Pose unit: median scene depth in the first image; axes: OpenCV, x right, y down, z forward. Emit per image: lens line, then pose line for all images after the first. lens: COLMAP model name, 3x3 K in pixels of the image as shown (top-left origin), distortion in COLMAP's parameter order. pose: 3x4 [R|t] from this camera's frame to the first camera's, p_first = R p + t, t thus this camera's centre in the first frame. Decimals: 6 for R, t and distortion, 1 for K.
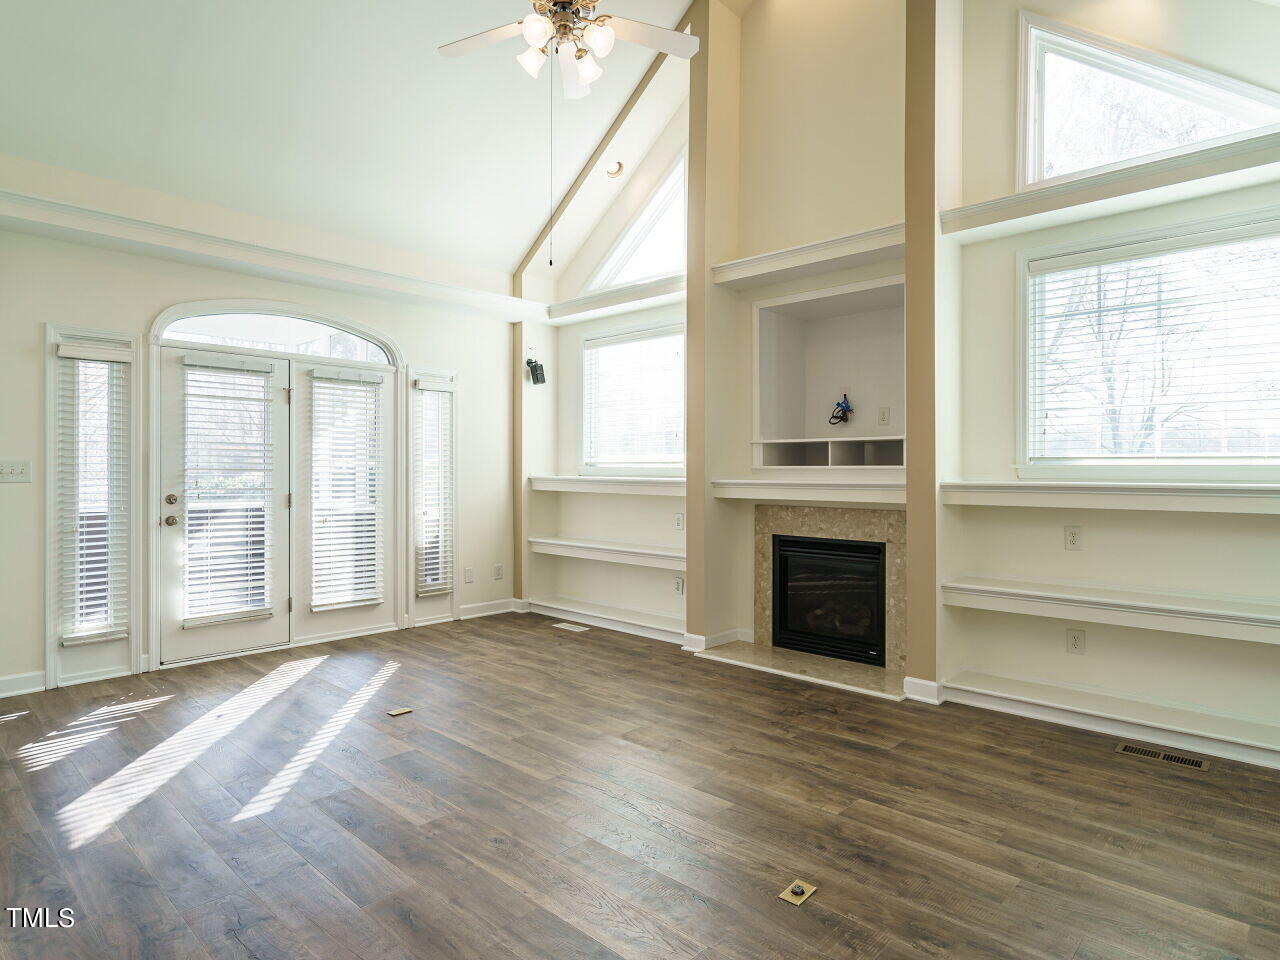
lens RADIAL K [[763.0, 0, 634.2], [0, 763.0, 472.1], [0, 0, 1]] dist [-0.000433, 0.000940]
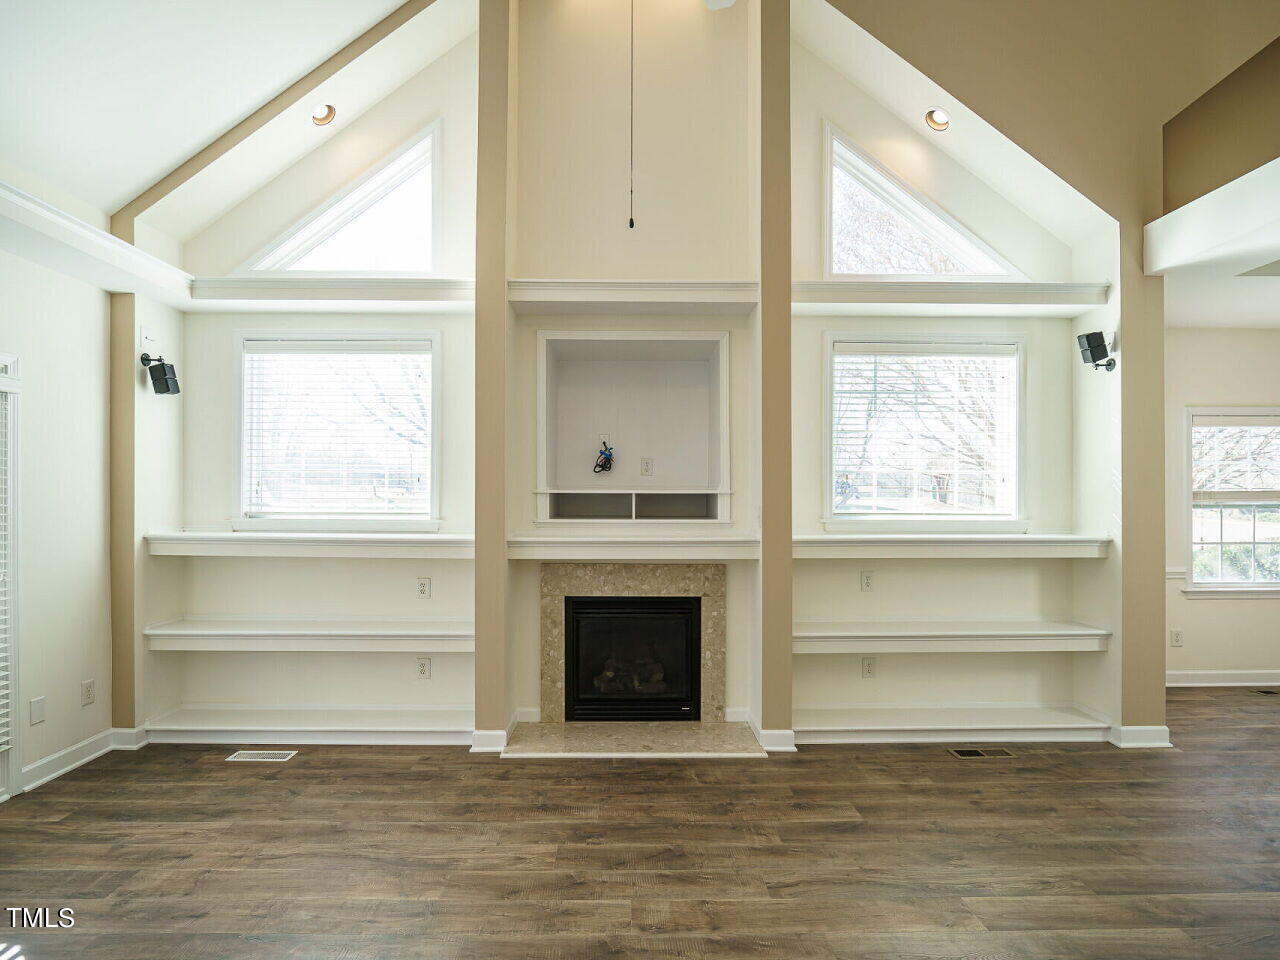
lens RADIAL K [[659.4, 0, 640.4], [0, 659.4, 499.2], [0, 0, 1]] dist [-0.013688, 0.002290]
pose [[0.703510, -0.000746, 0.710685, -0.327498], [0.000361, 1.000000, 0.000693, -0.034625], [-0.710685, -0.000231, 0.703510, 0.430641]]
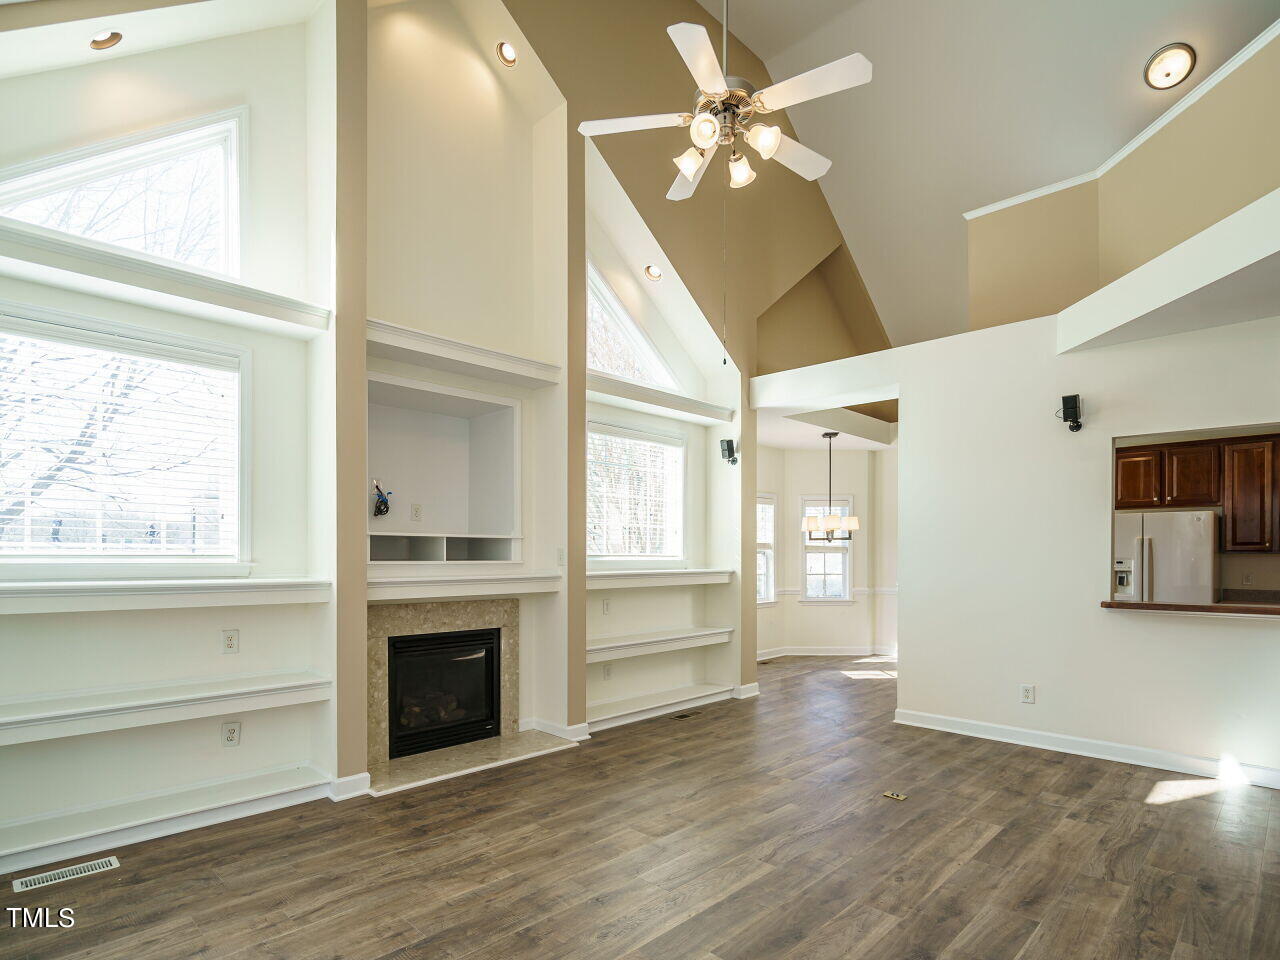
lens RADIAL K [[686.4, 0, 637.2], [0, 686.4, 561.9], [0, 0, 1]] dist [-0.006487, -0.000720]
pose [[0.000021, -0.013771, 0.999905, -0.679657], [-0.001613, 0.999904, 0.013771, -0.020463], [-0.999999, -0.001614, -0.000001, 0.763699]]
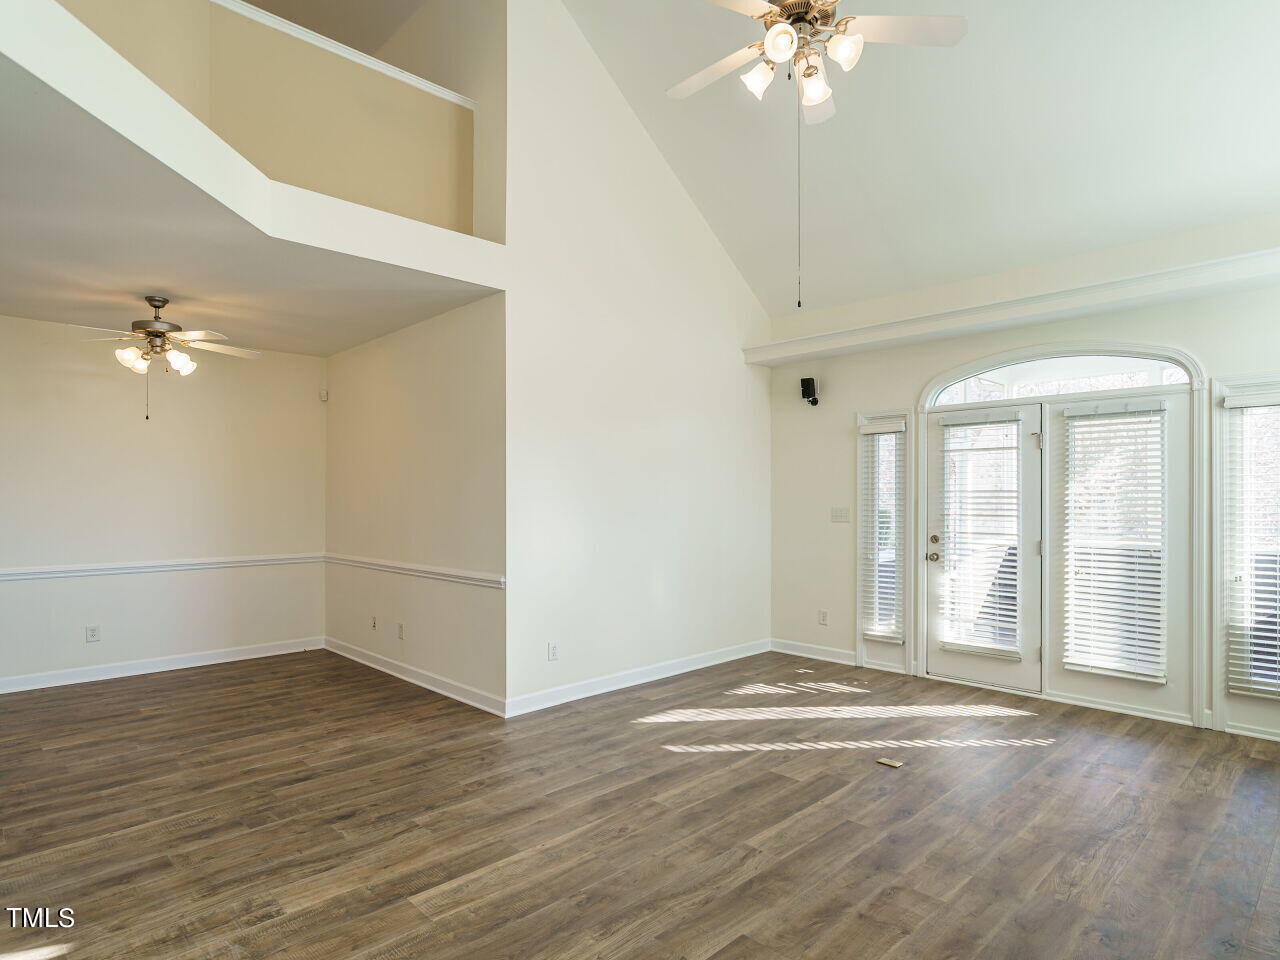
lens RADIAL K [[686.4, 0, 630.9], [0, 686.4, 511.8], [0, 0, 1]] dist [-0.006487, -0.000720]
pose [[-0.046889, 0.017158, -0.998753, 0.494574], [0.001009, 0.999853, 0.017129, -0.026693], [0.998900, -0.000205, -0.046899, 0.572721]]
